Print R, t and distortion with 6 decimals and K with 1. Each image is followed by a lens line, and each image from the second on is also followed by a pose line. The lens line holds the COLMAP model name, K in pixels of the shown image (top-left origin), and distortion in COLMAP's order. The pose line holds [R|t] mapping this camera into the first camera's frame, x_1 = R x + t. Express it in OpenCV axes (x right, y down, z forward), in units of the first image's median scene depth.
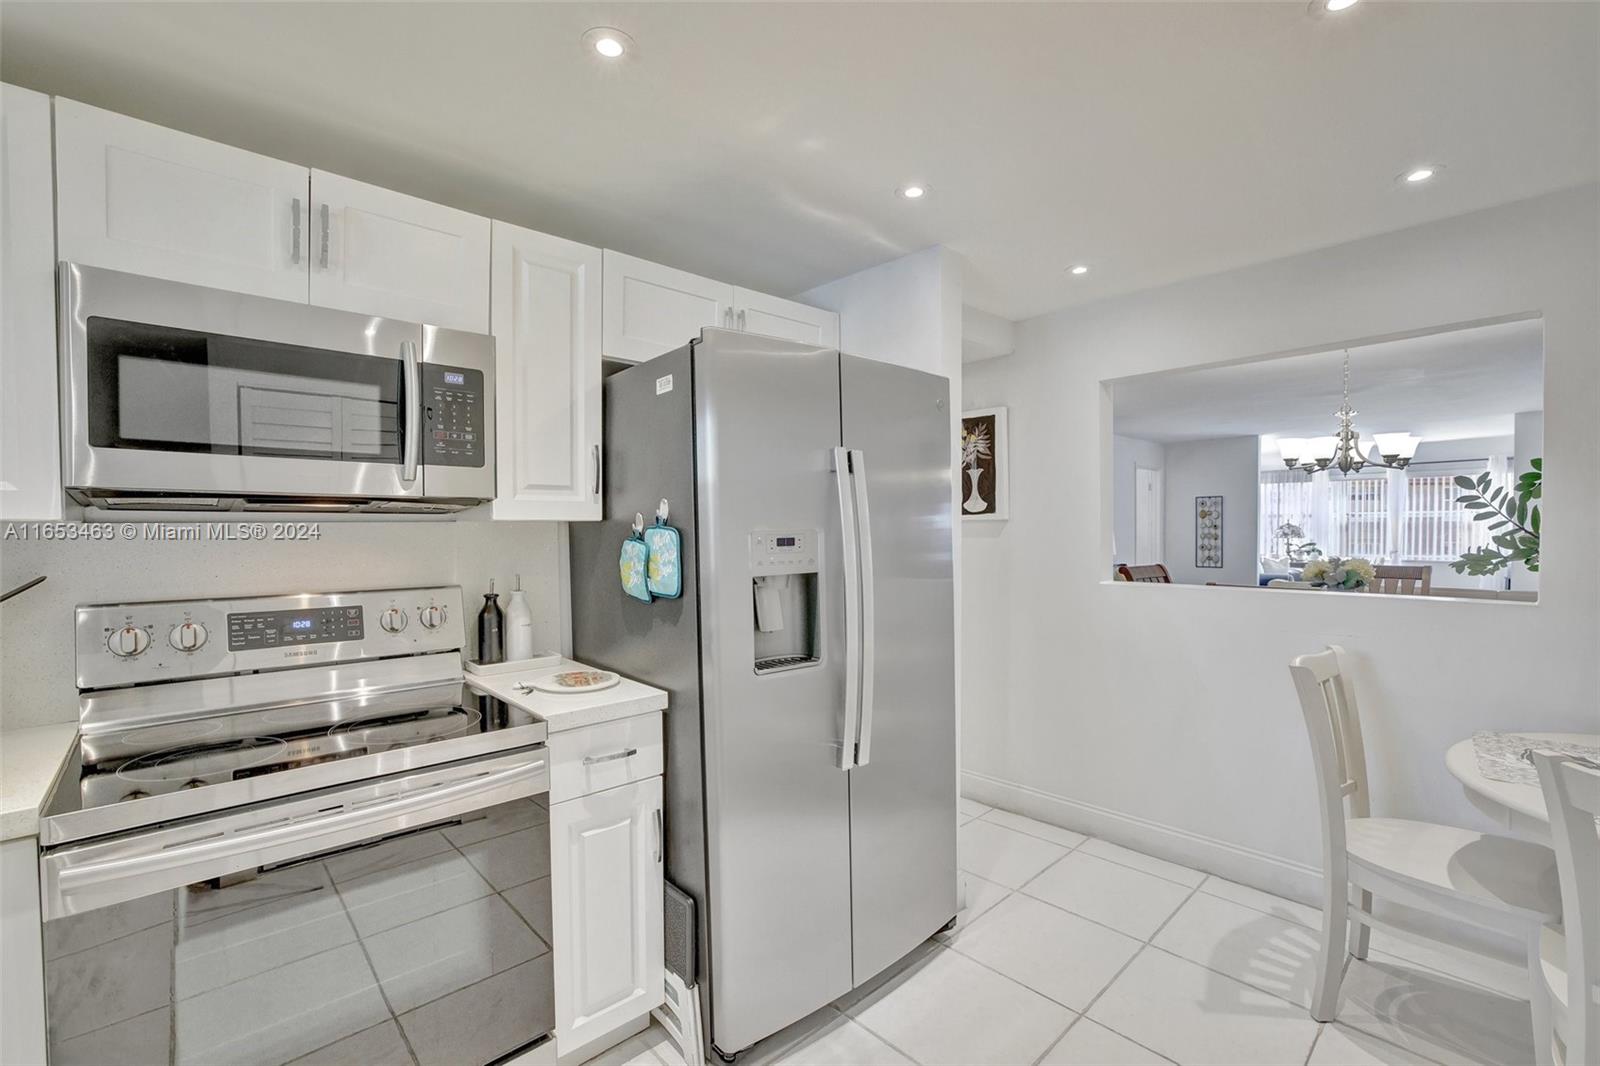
lens RADIAL K [[692.7, 0, 787.3], [0, 692.7, 546.2], [0, 0, 1]] dist [-0.041514, 0.013092]
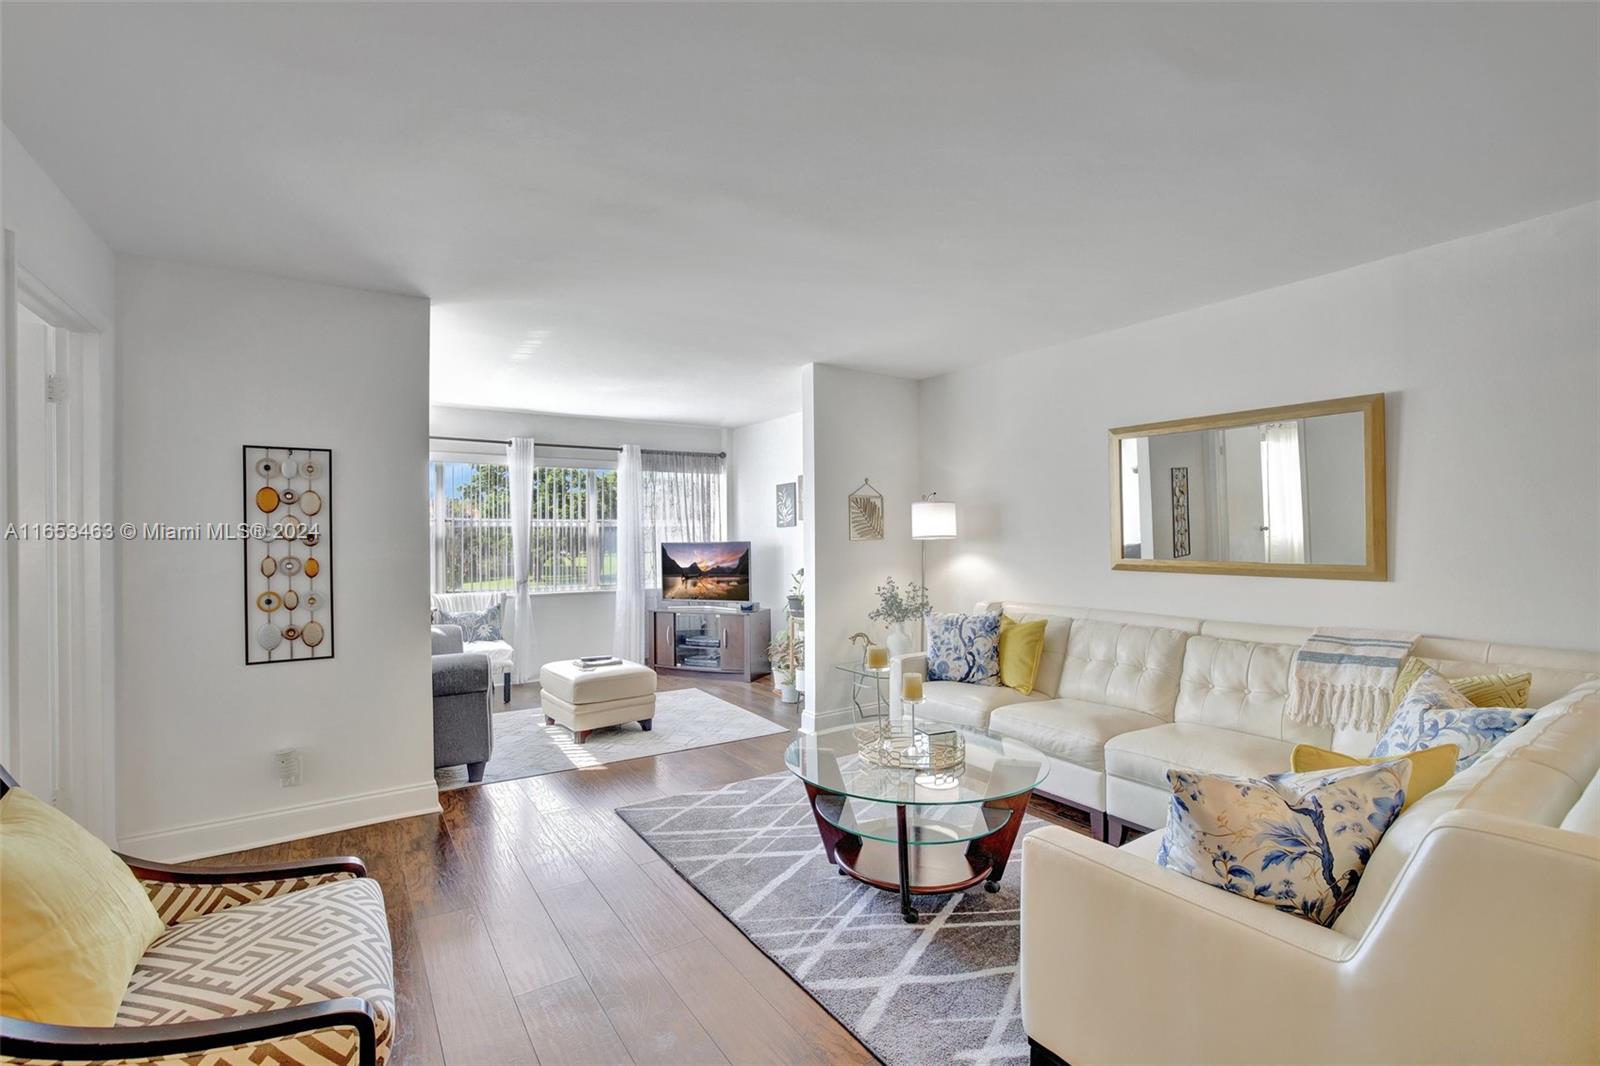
lens RADIAL K [[692.7, 0, 783.5], [0, 692.7, 537.3], [0, 0, 1]] dist [-0.041514, 0.013092]
pose [[0.147786, 0.011467, 0.988953, 0.325361], [0.031789, 0.999361, -0.016338, -0.015918], [-0.988508, 0.033853, 0.147327, 0.709975]]
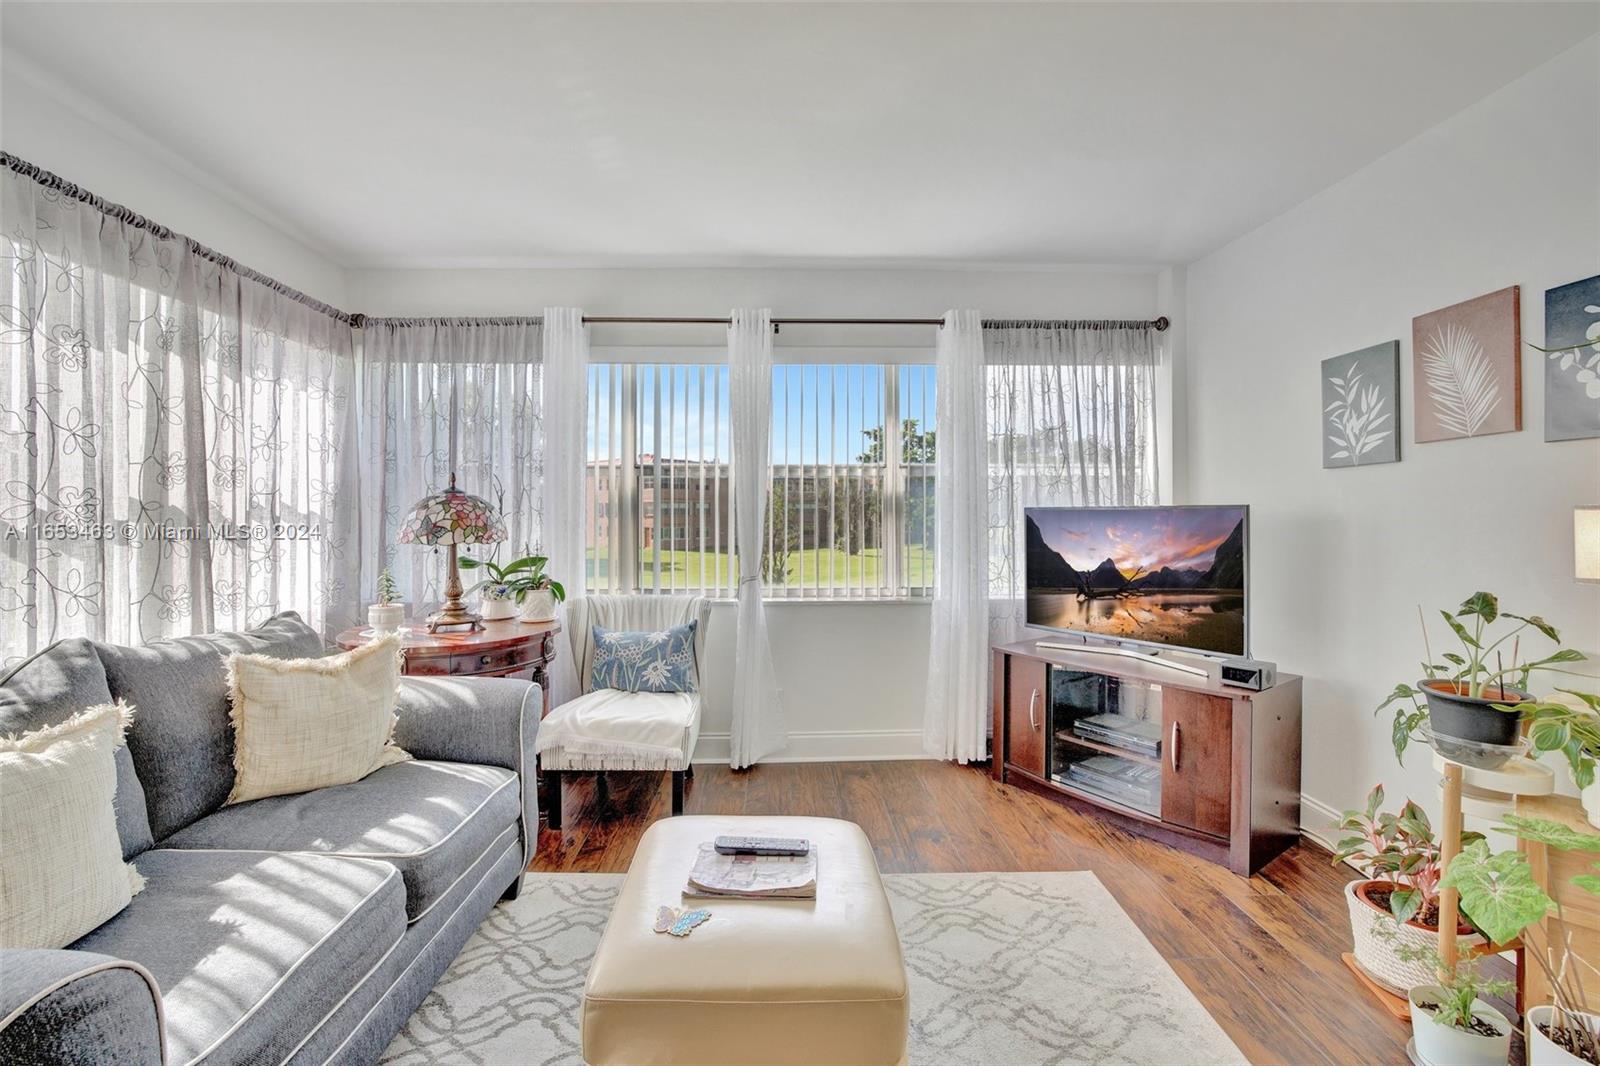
lens RADIAL K [[692.7, 0, 790.2], [0, 692.7, 509.8], [0, 0, 1]] dist [-0.041514, 0.013092]
pose [[0.649327, 0.009223, 0.760454, 0.694010], [0.014585, 0.999592, -0.024577, -0.018339], [-0.760370, 0.027050, 0.648927, 0.810615]]
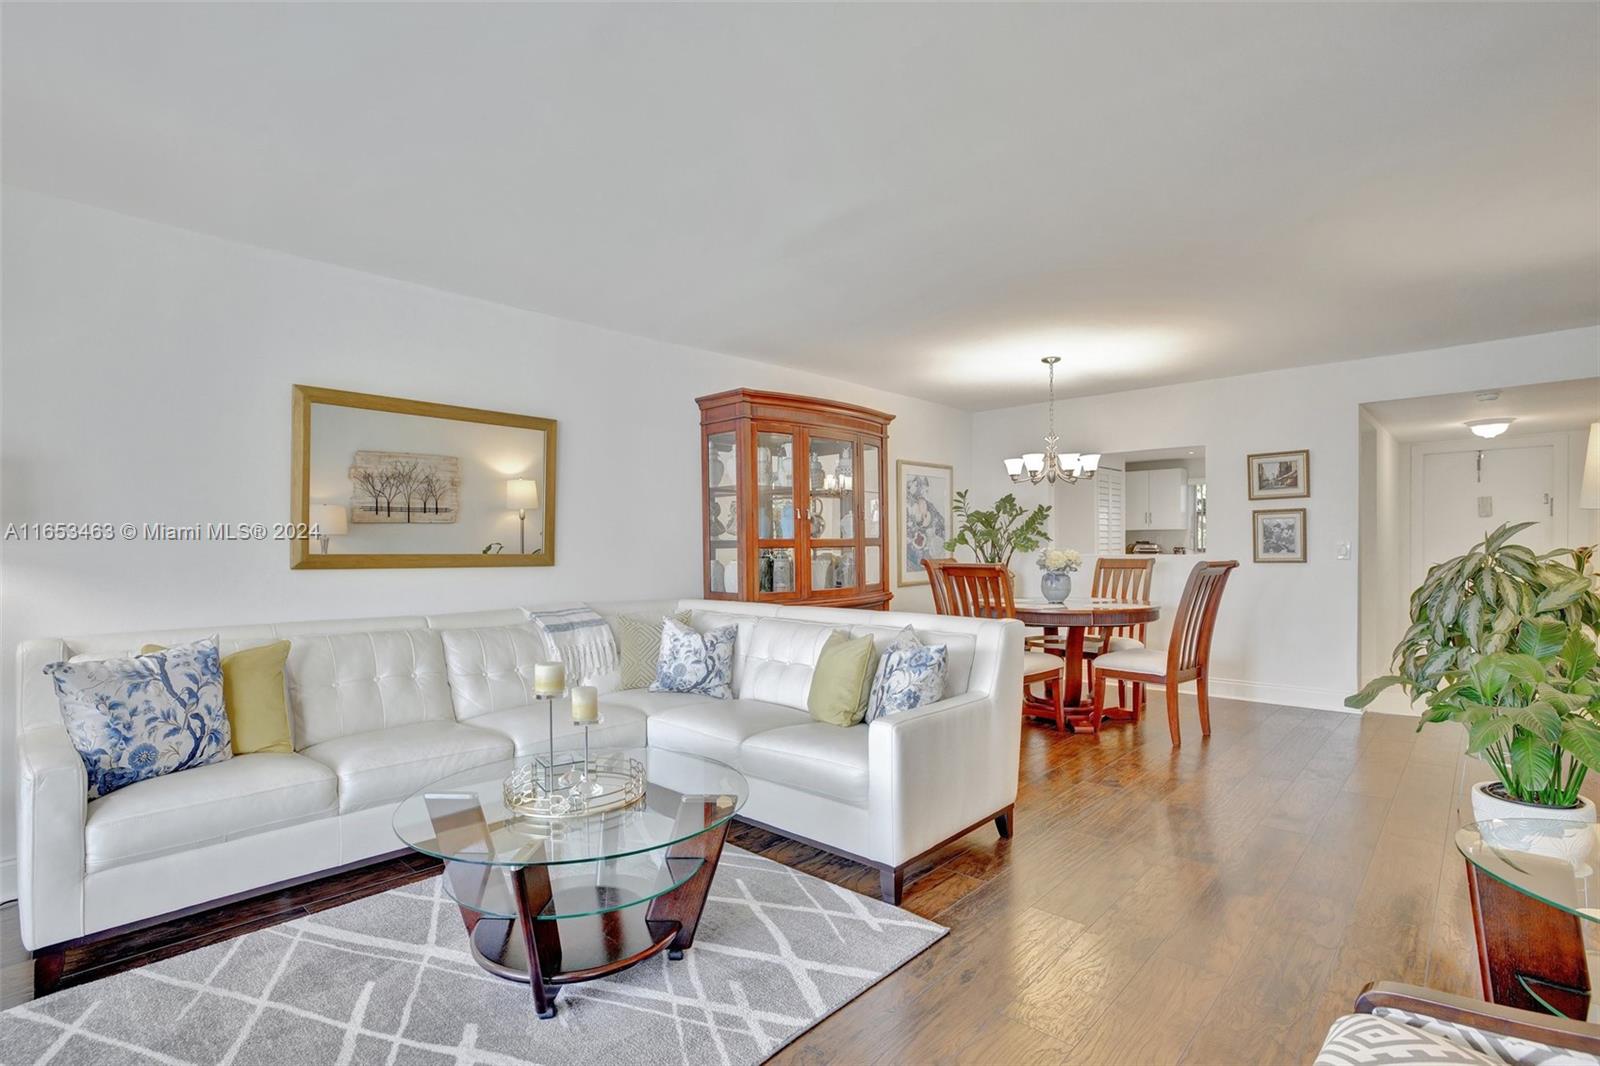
lens RADIAL K [[752.3, 0, 790.1], [0, 752.3, 560.4], [0, 0, 1]] dist [-0.019992, 0.004042]
pose [[-0.996112, 0.019306, -0.085958, 0.566149], [0.015669, 0.998962, 0.042783, -0.011985], [0.086695, 0.041270, -0.995380, 0.939267]]
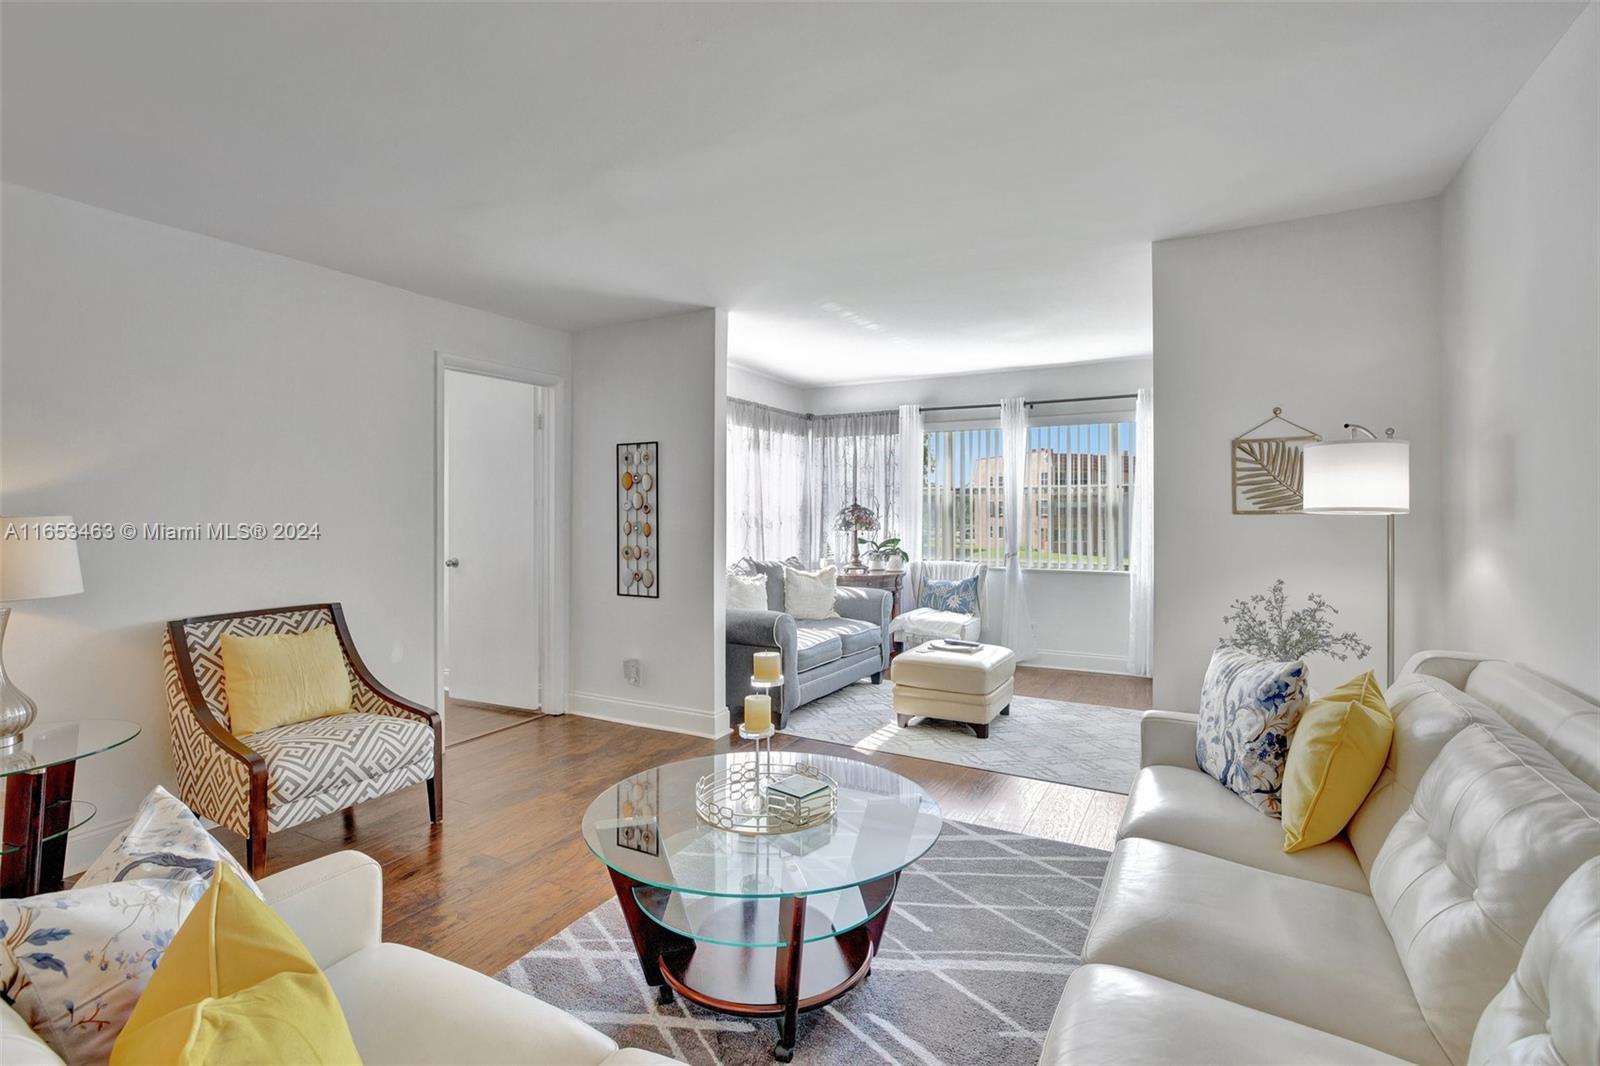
lens RADIAL K [[752.3, 0, 791.6], [0, 752.3, 501.9], [0, 0, 1]] dist [-0.019992, 0.004042]
pose [[0.946144, 0.012017, 0.323524, 0.547359], [0.000139, 0.999296, -0.037524, -0.013521], [-0.323747, 0.035548, 0.945476, 0.483404]]
